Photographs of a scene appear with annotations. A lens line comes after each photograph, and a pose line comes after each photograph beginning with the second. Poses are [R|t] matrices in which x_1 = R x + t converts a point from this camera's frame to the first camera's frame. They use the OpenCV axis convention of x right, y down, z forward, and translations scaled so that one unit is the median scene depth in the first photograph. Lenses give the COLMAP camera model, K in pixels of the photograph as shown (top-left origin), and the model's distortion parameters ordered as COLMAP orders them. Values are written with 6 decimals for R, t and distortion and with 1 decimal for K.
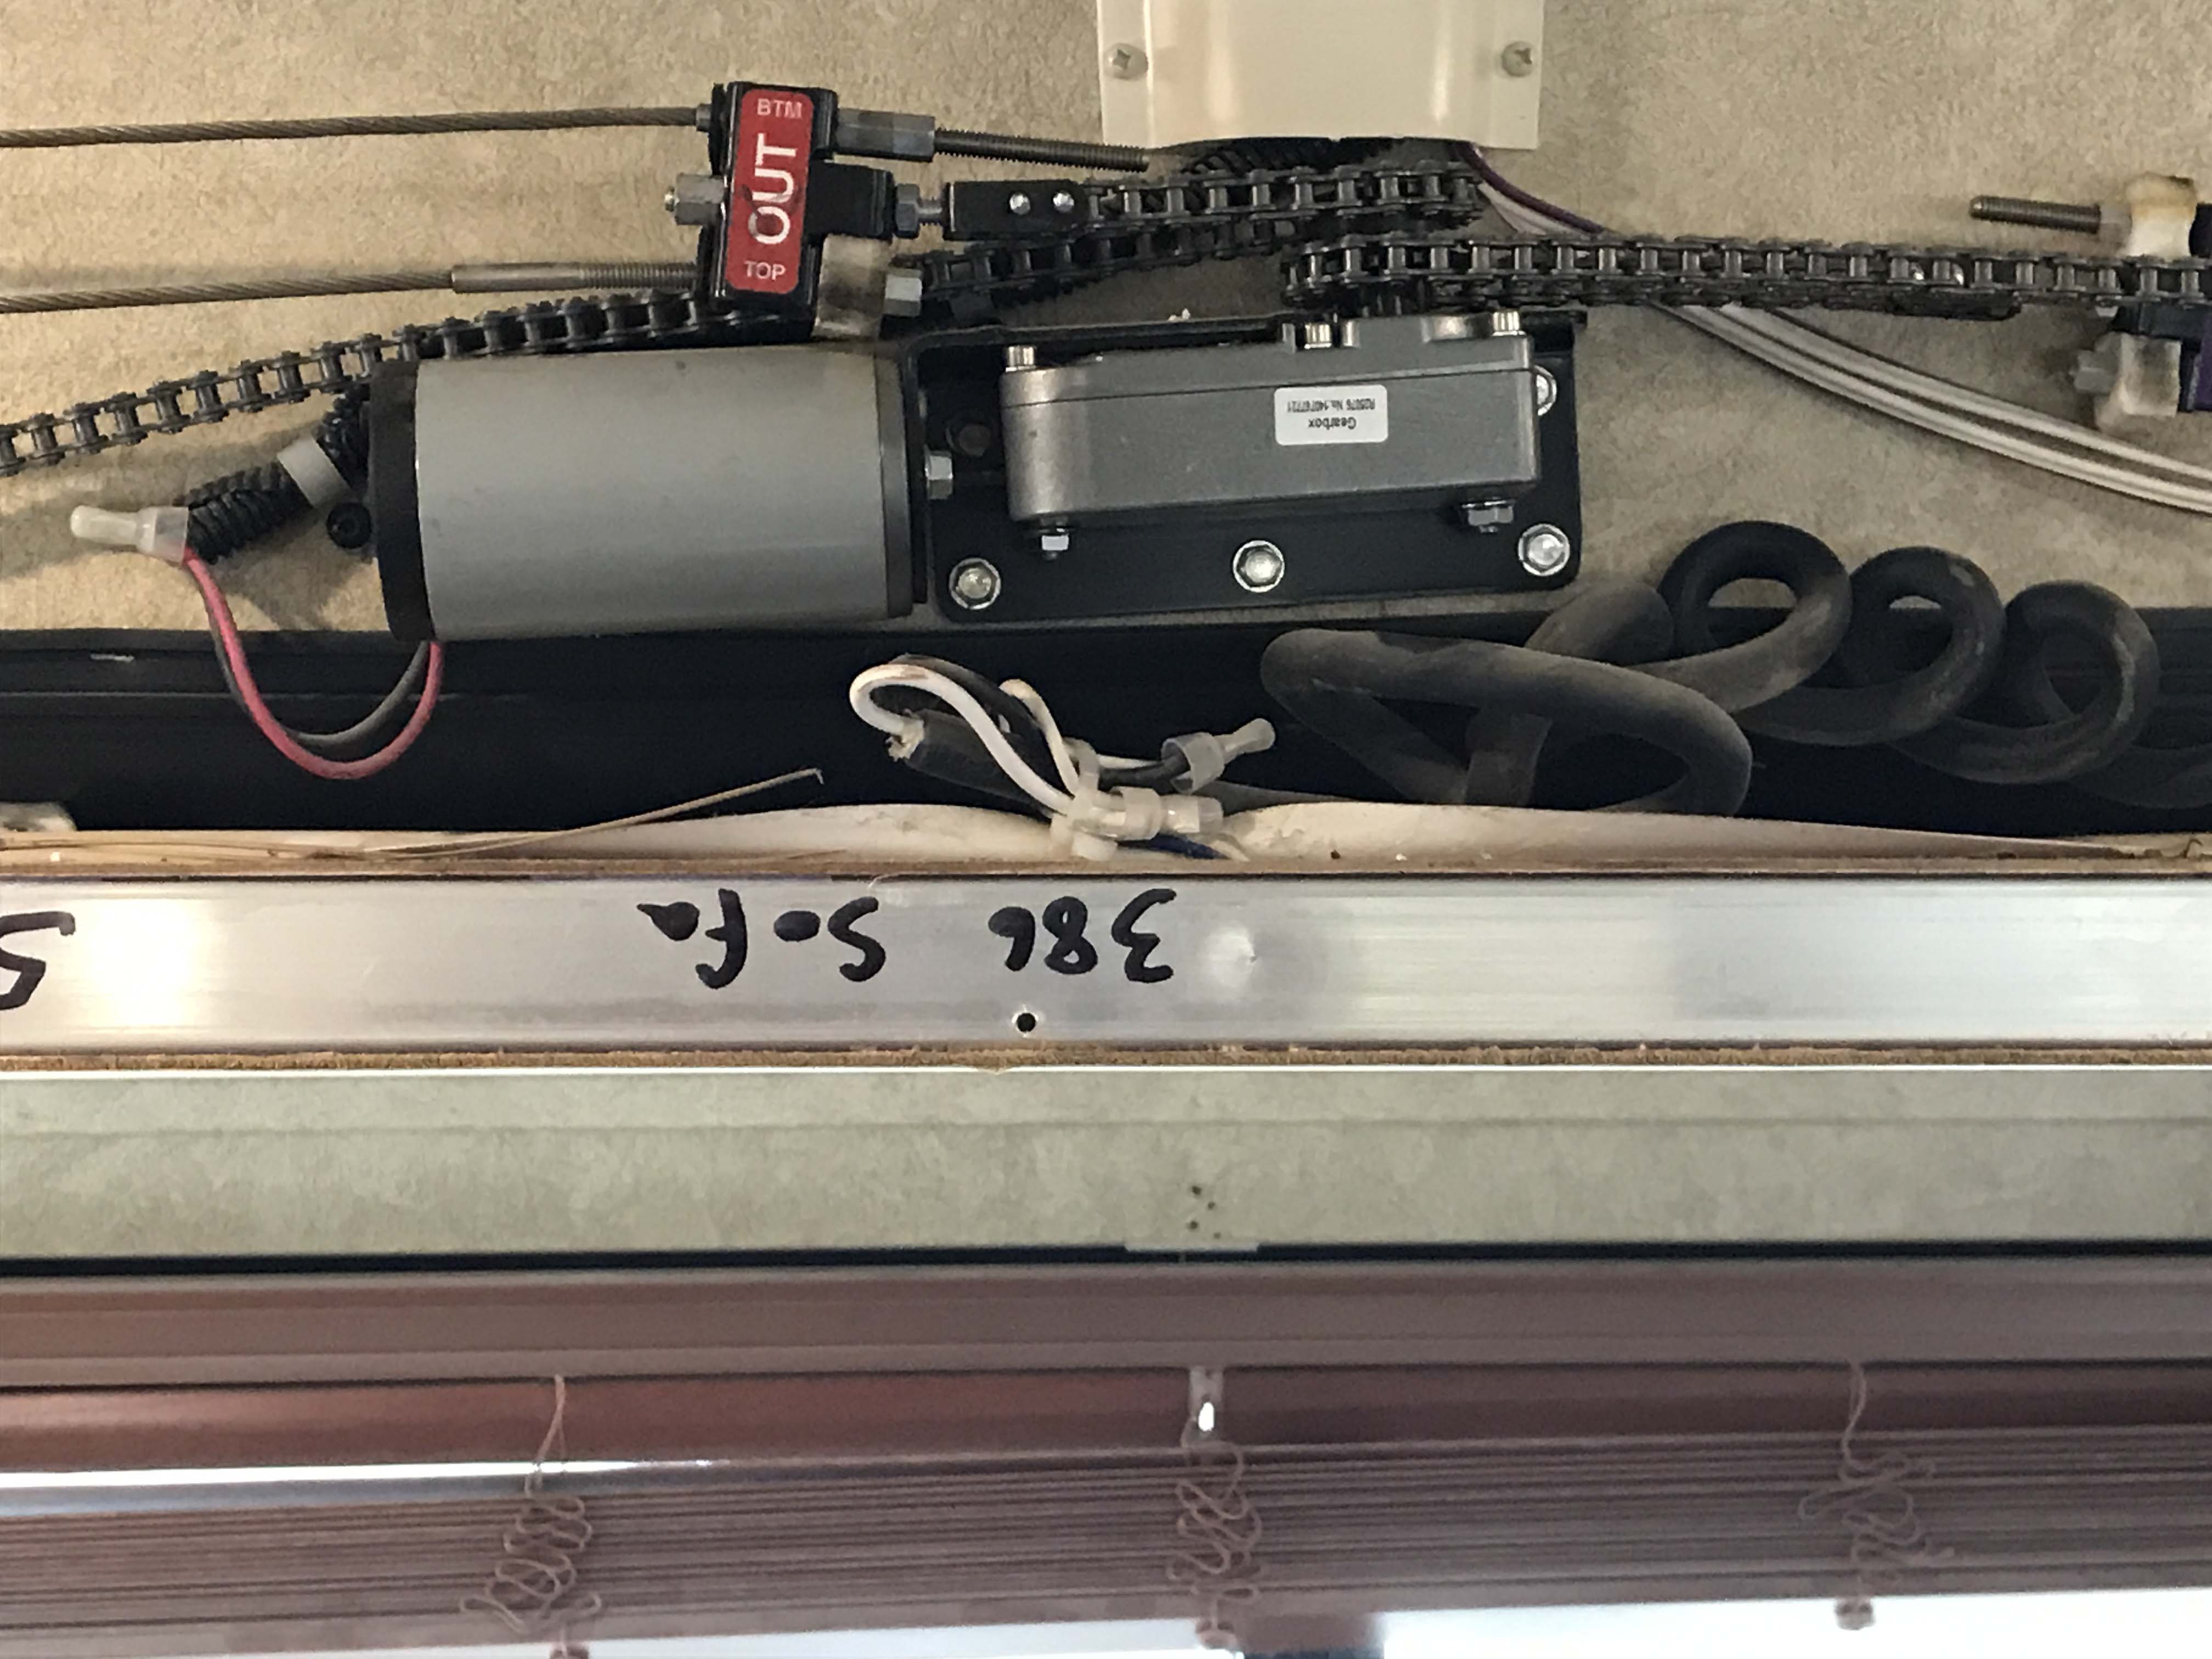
lens RADIAL K [[4509.3, 0, 1106.0], [0, 4509.3, 829.5], [0, 0, 1]] dist [0.092311, -0.650916]
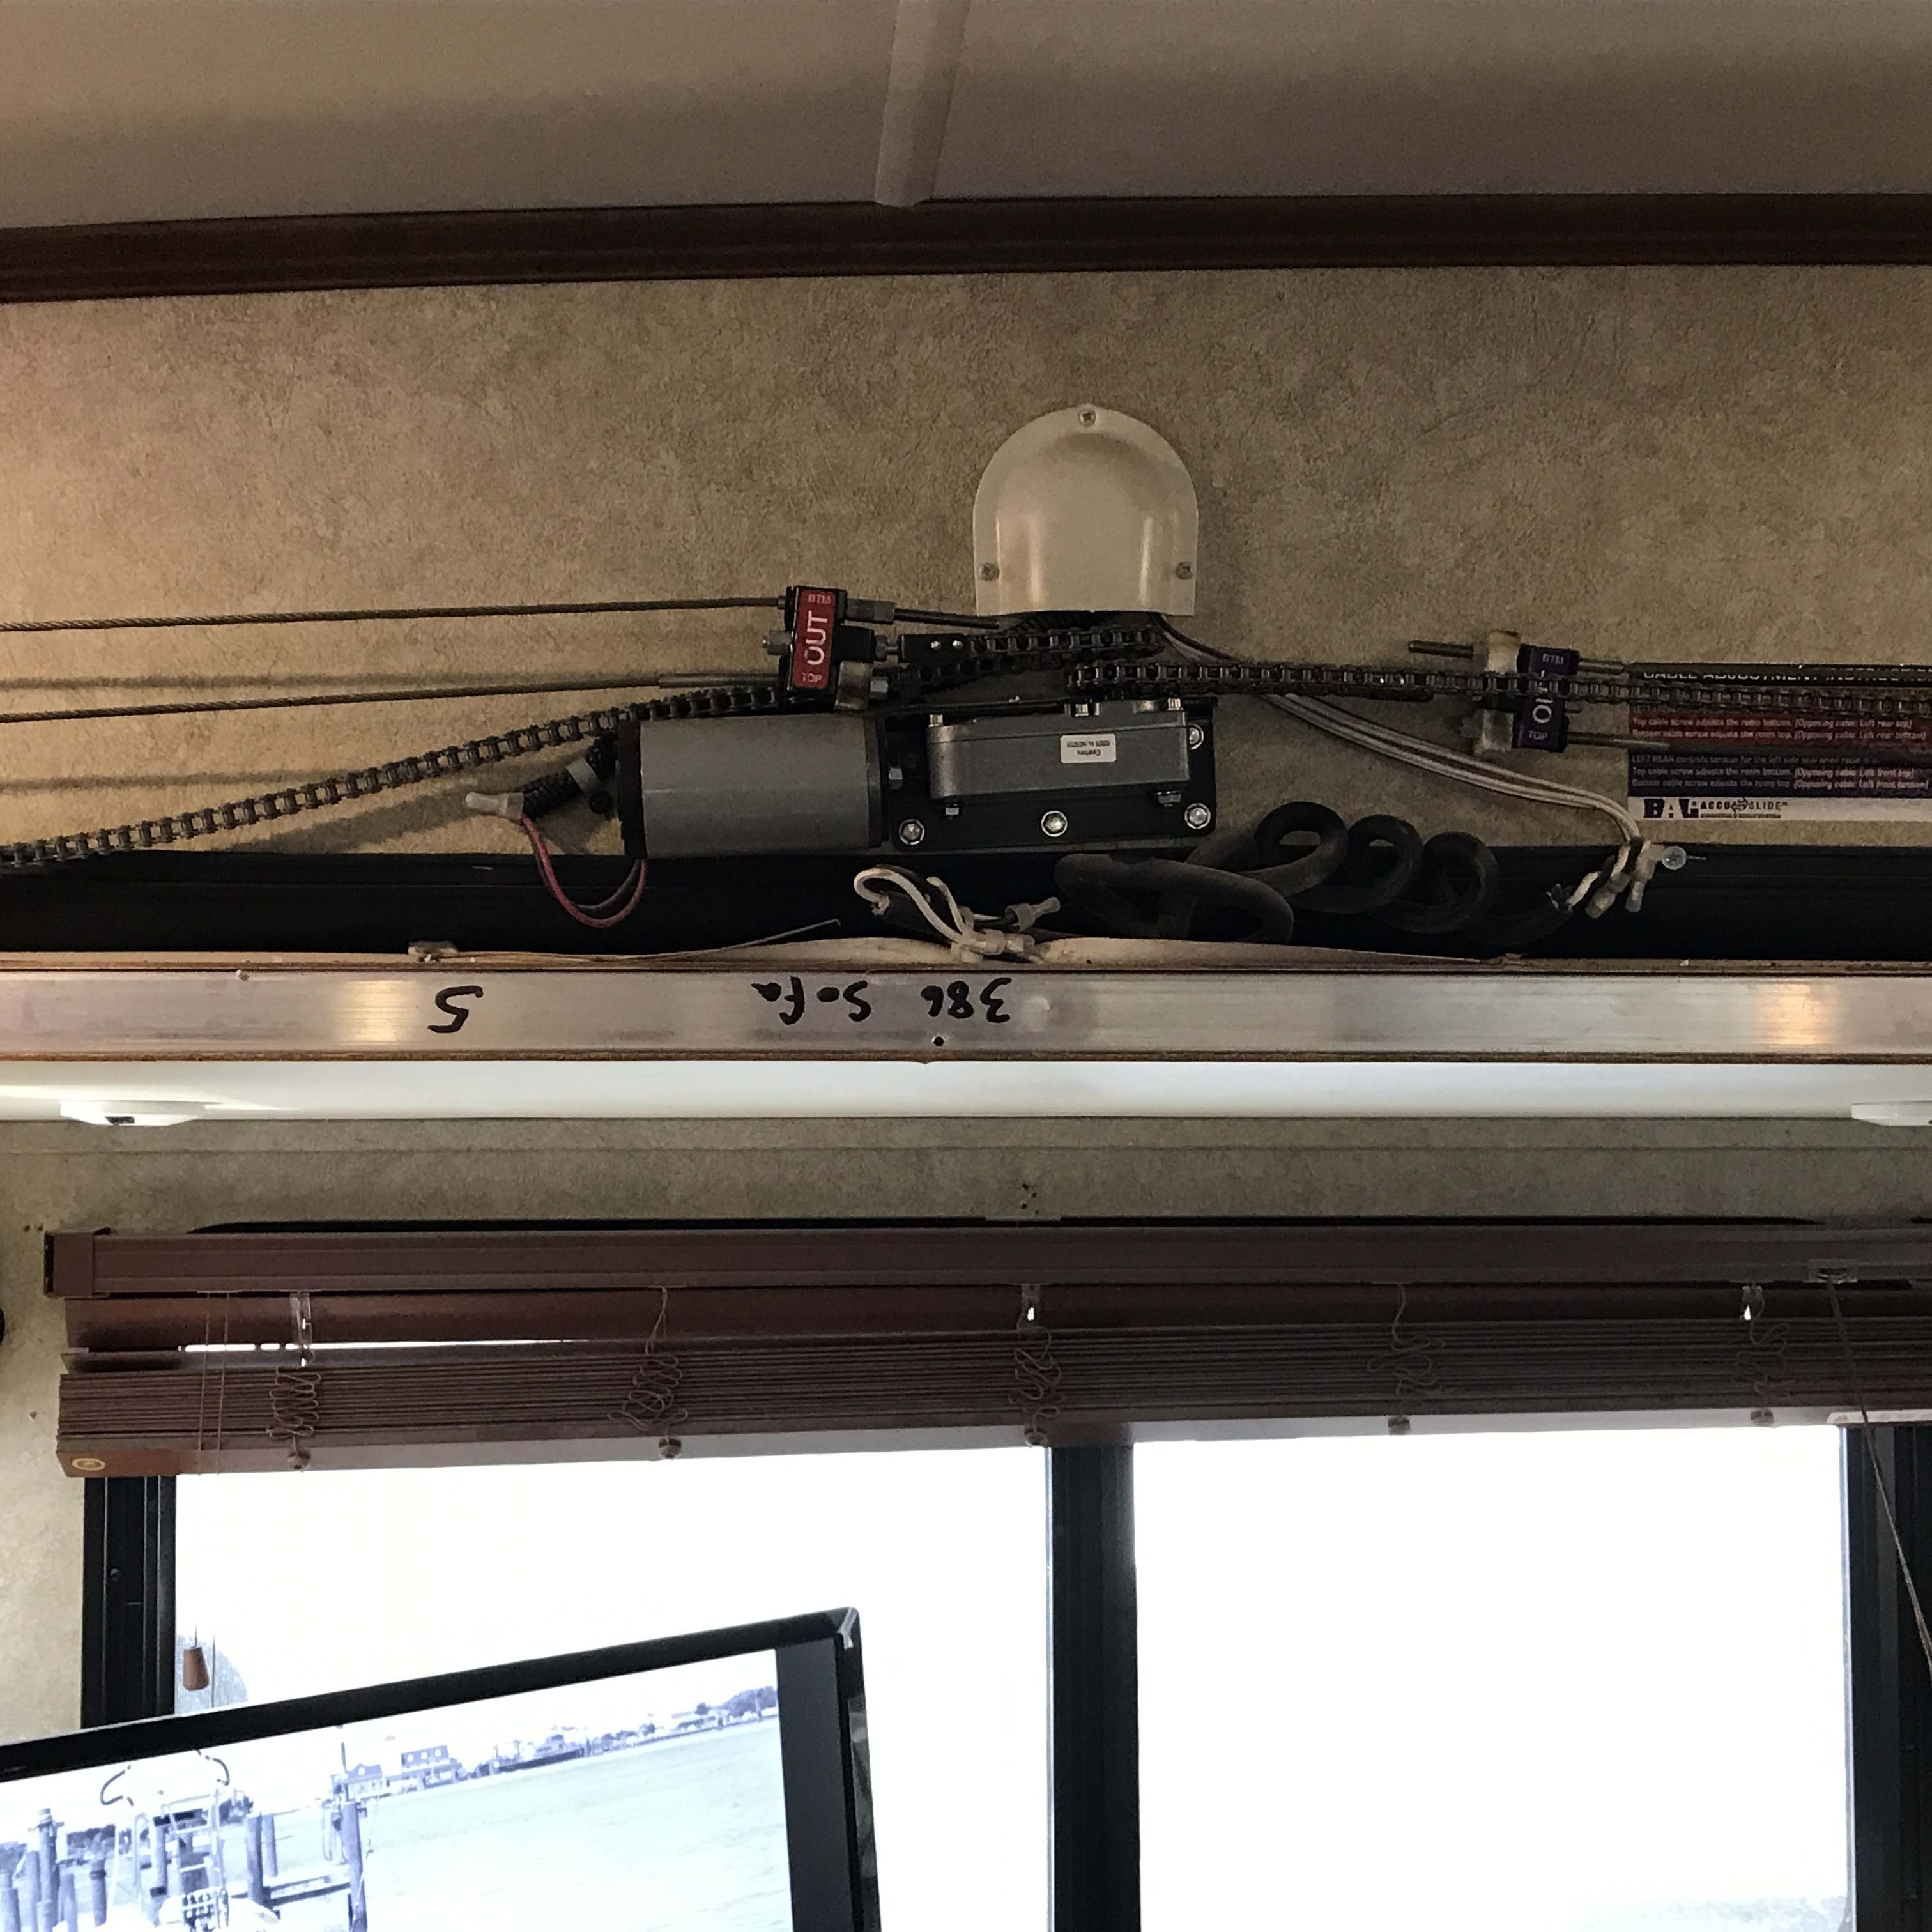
lens RADIAL K [[3162.3, 0, 966.0], [0, 3162.3, 966.0], [0, 0, 1]] dist [-0.009935, 0.028022]
pose [[0.999995, 0.002783, -0.001239, -0.003158], [-0.002806, 0.999814, -0.019071, 0.032164], [0.001186, 0.019074, 0.999817, -0.406081]]
